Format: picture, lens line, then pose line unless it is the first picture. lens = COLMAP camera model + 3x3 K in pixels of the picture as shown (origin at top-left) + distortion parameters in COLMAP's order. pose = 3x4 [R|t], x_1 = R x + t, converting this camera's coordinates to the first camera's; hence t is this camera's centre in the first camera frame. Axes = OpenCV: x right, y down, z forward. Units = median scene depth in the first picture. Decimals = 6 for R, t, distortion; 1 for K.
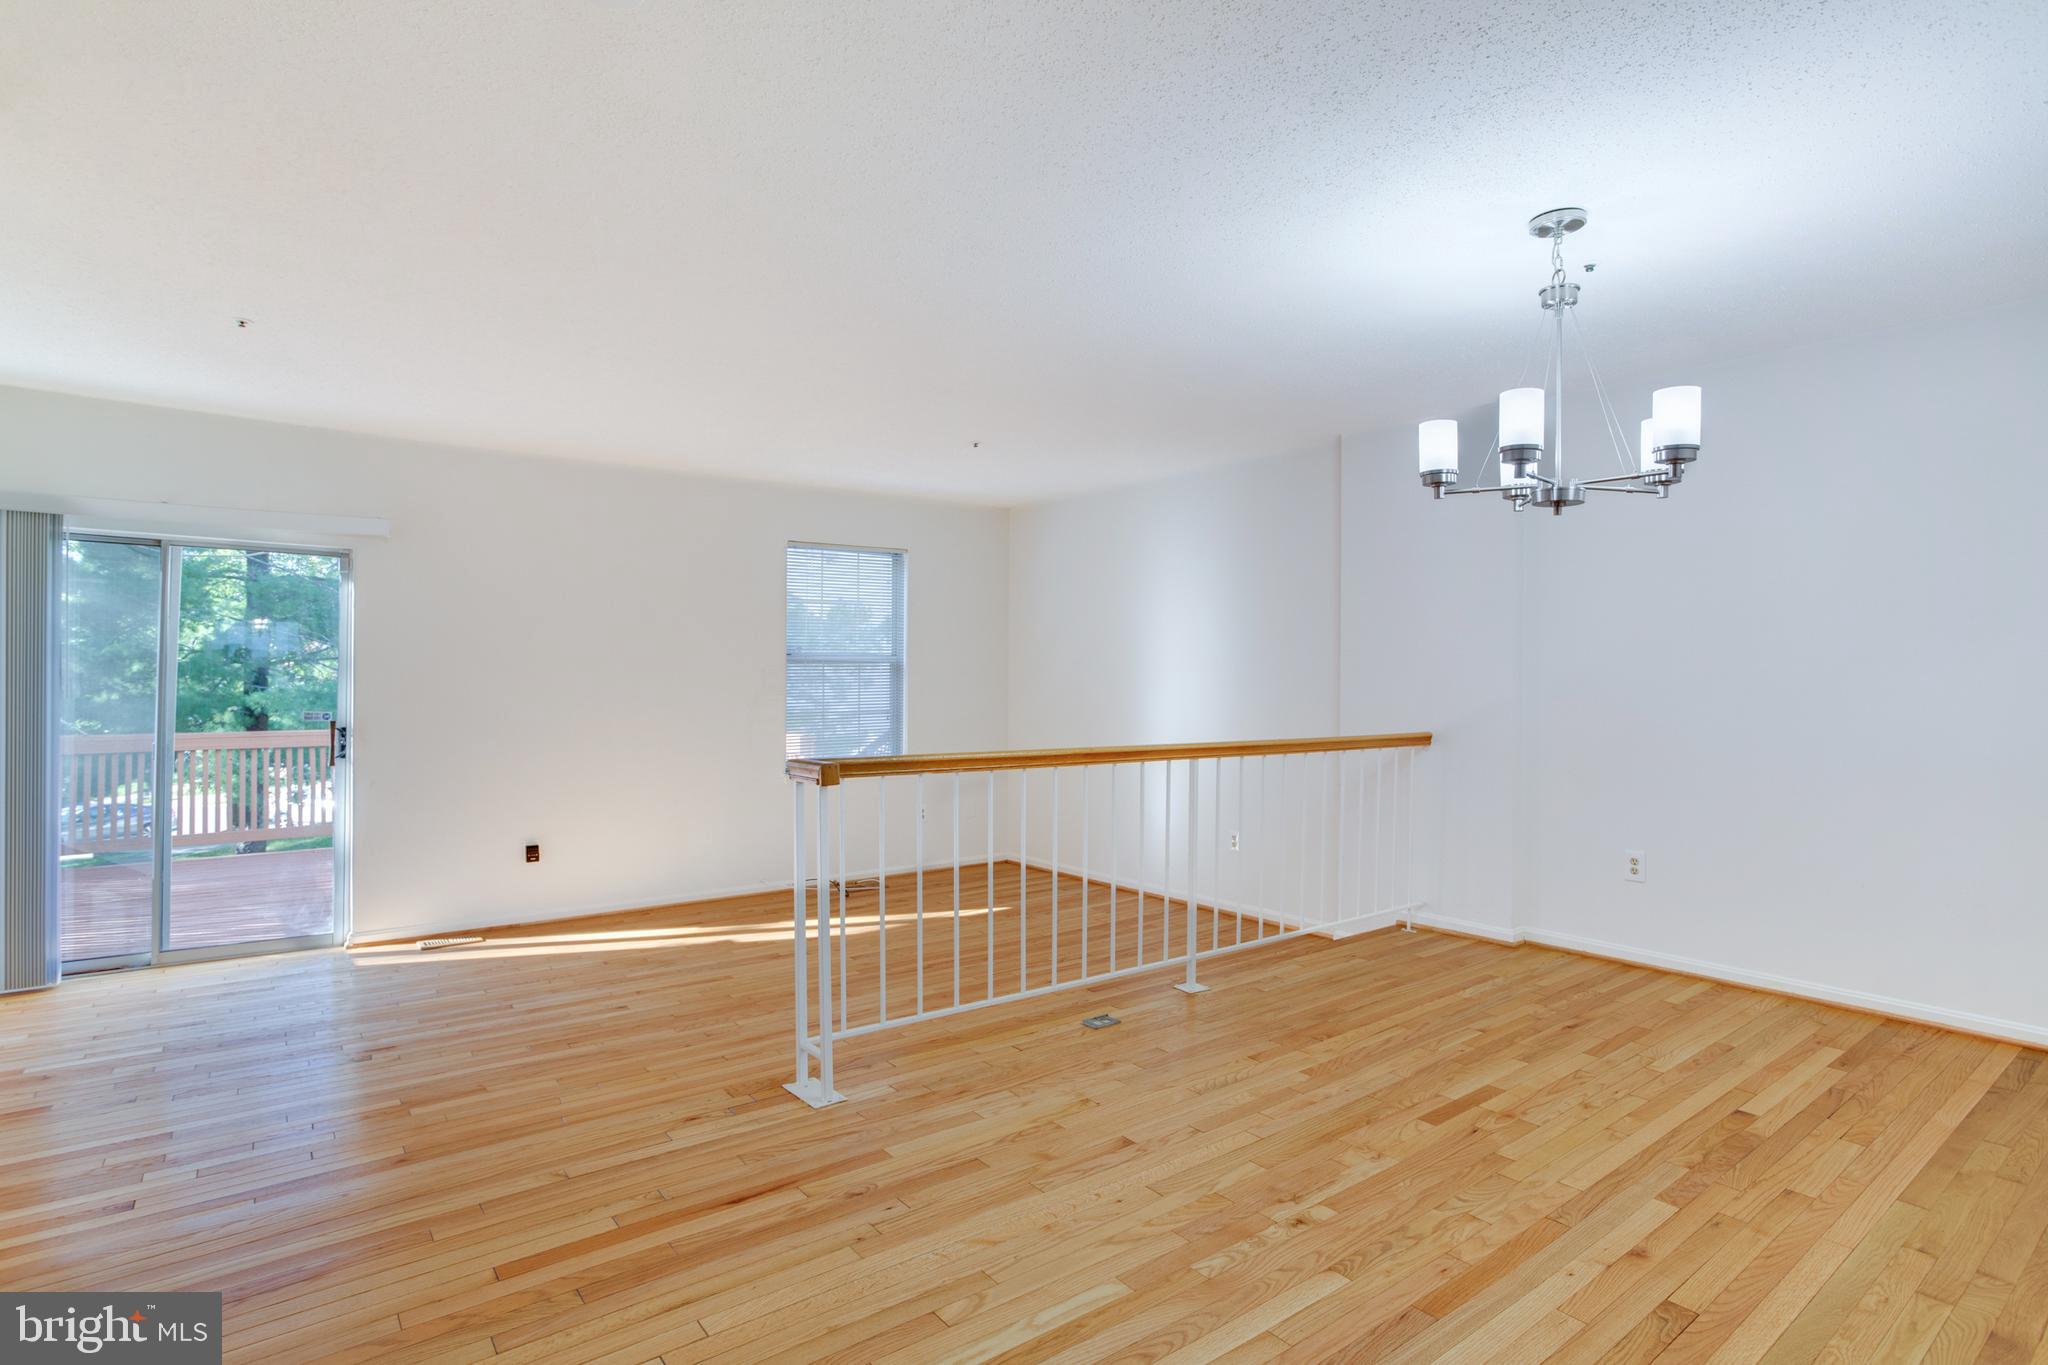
lens RADIAL K [[1048.9, 0, 1024.0], [0, 1048.9, 682.5], [0, 0, 1]] dist [-0.015183, 0.000705]
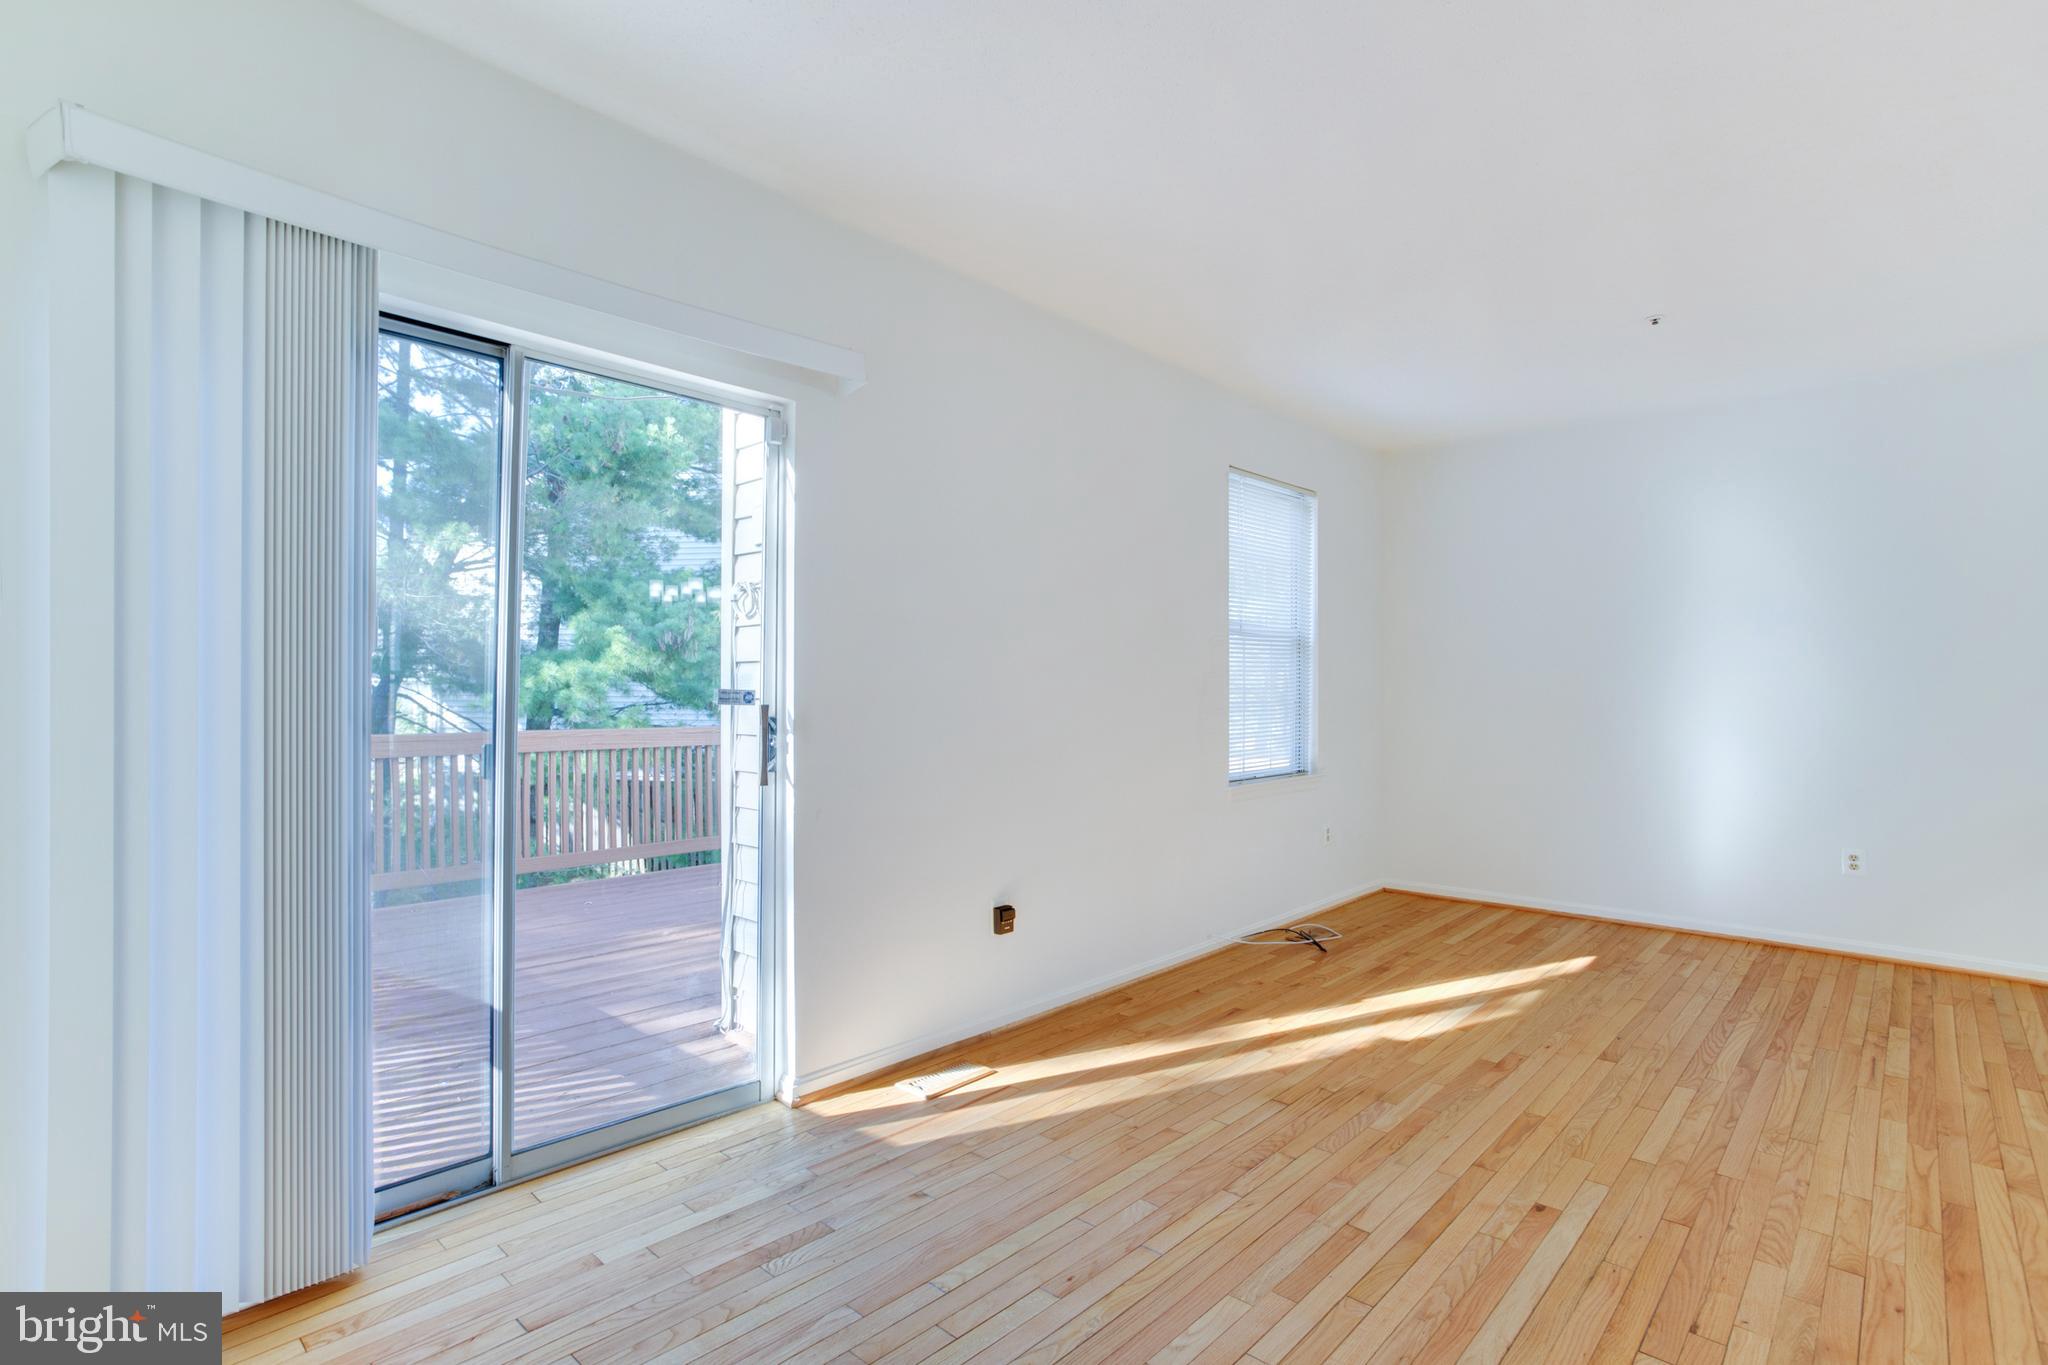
lens RADIAL K [[1005.2, 0, 1028.1], [0, 1005.2, 671.3], [0, 0, 1]] dist [-0.057799, 0.037196]
pose [[0.983723, -0.001189, 0.179687, -1.103829], [0.004400, 0.999838, -0.017472, 0.048067], [-0.179637, 0.017978, 0.983569, 0.778732]]
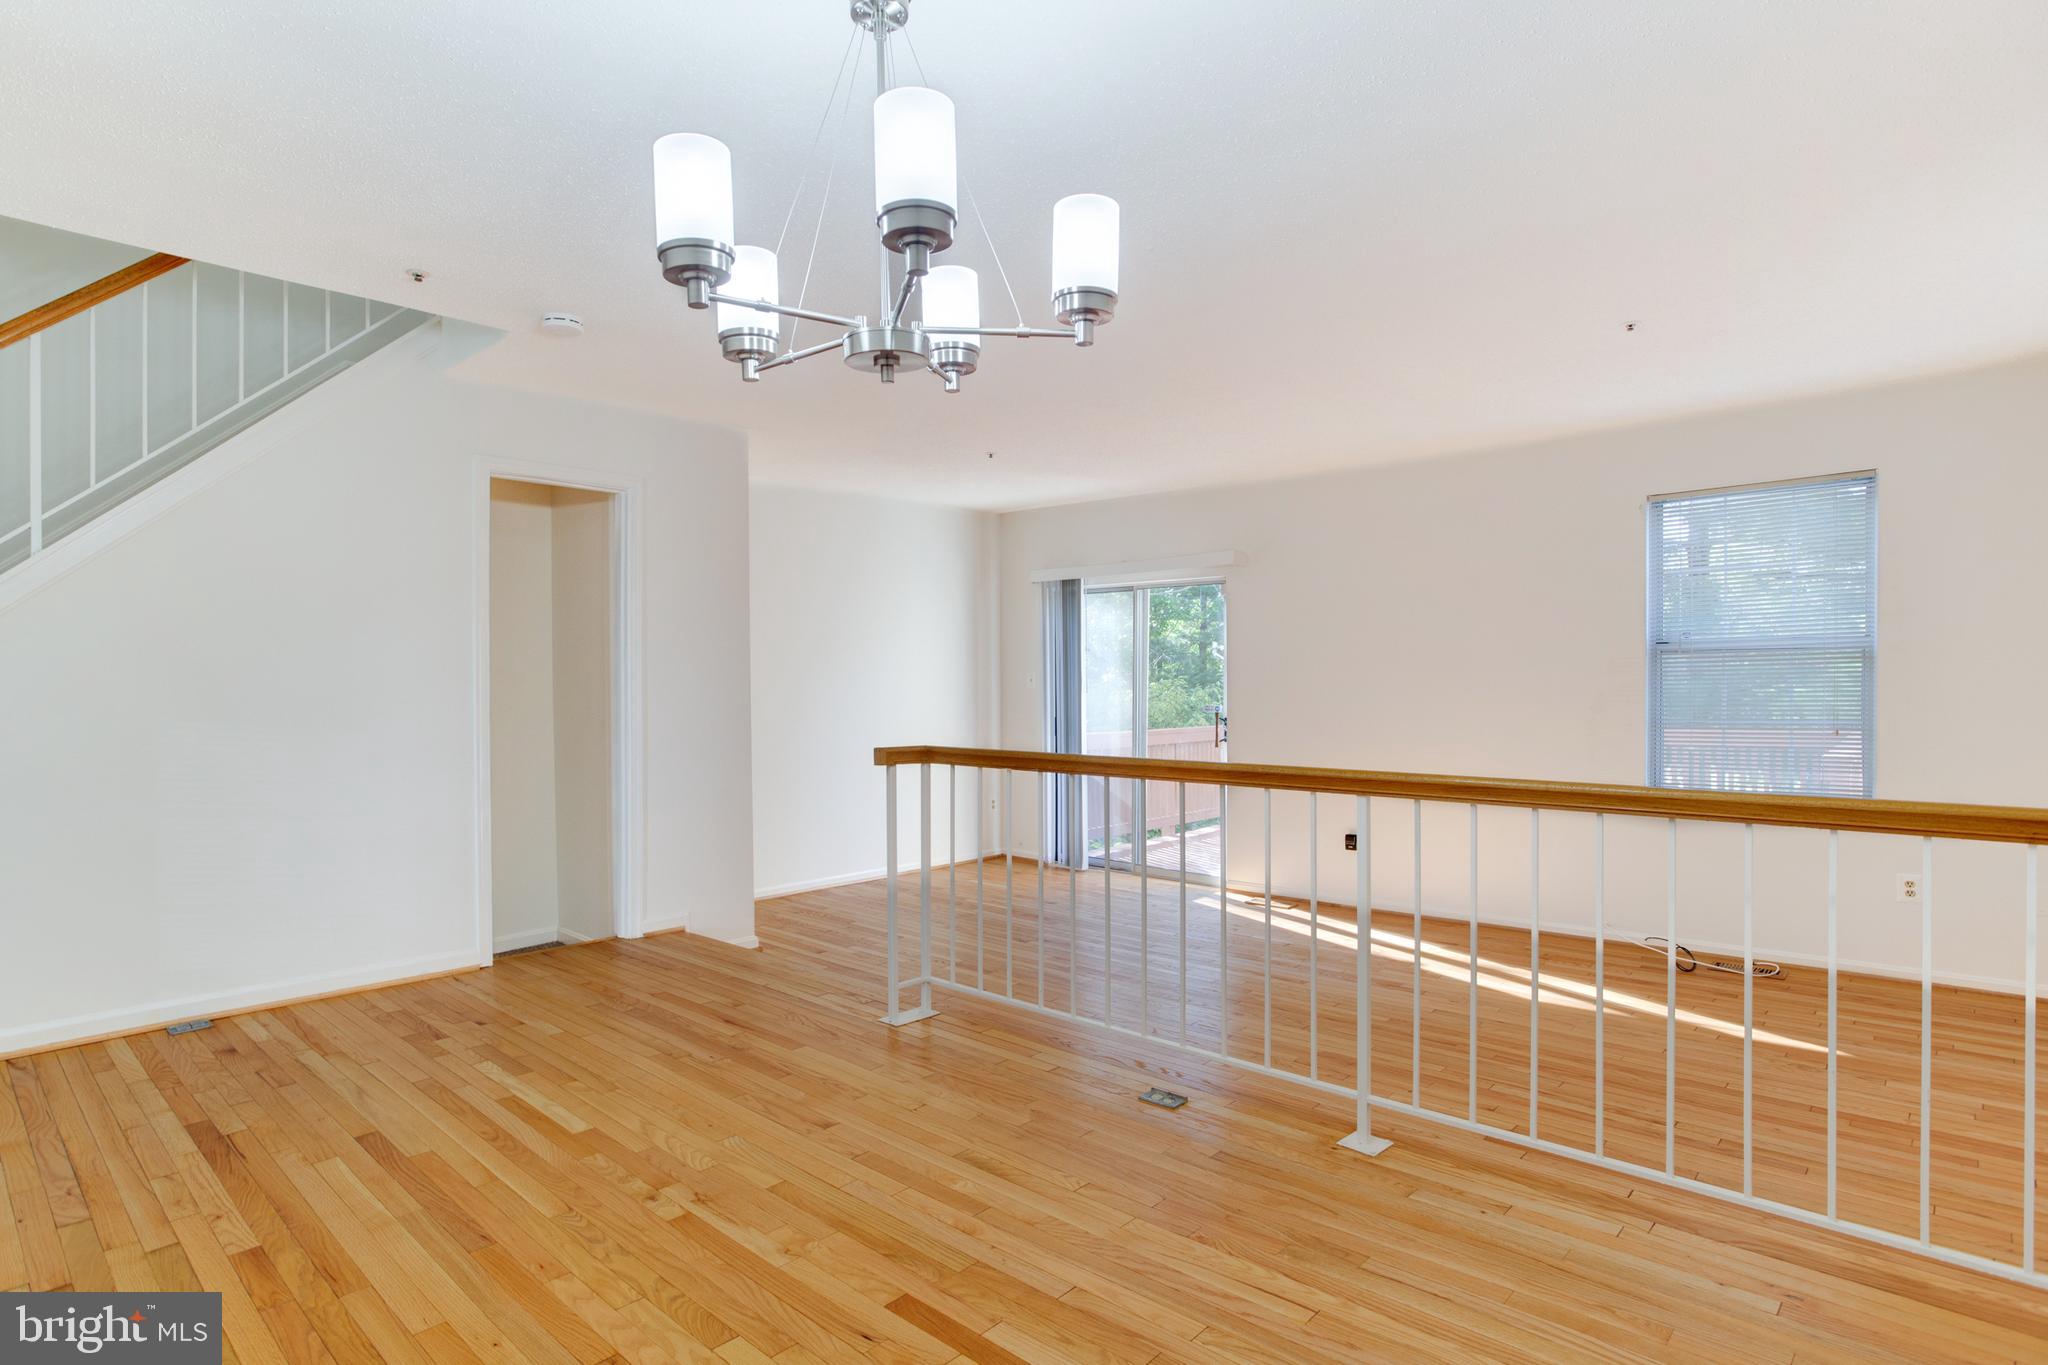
lens RADIAL K [[1007.7, 0, 928.6], [0, 1007.7, 685.5], [0, 0, 1]] dist [-0.016872, 0.000296]
pose [[0.135725, -0.010074, -0.990695, 0.995817], [0.011781, 0.999894, -0.008553, 0.012923], [0.990676, -0.010511, 0.135829, 0.877581]]
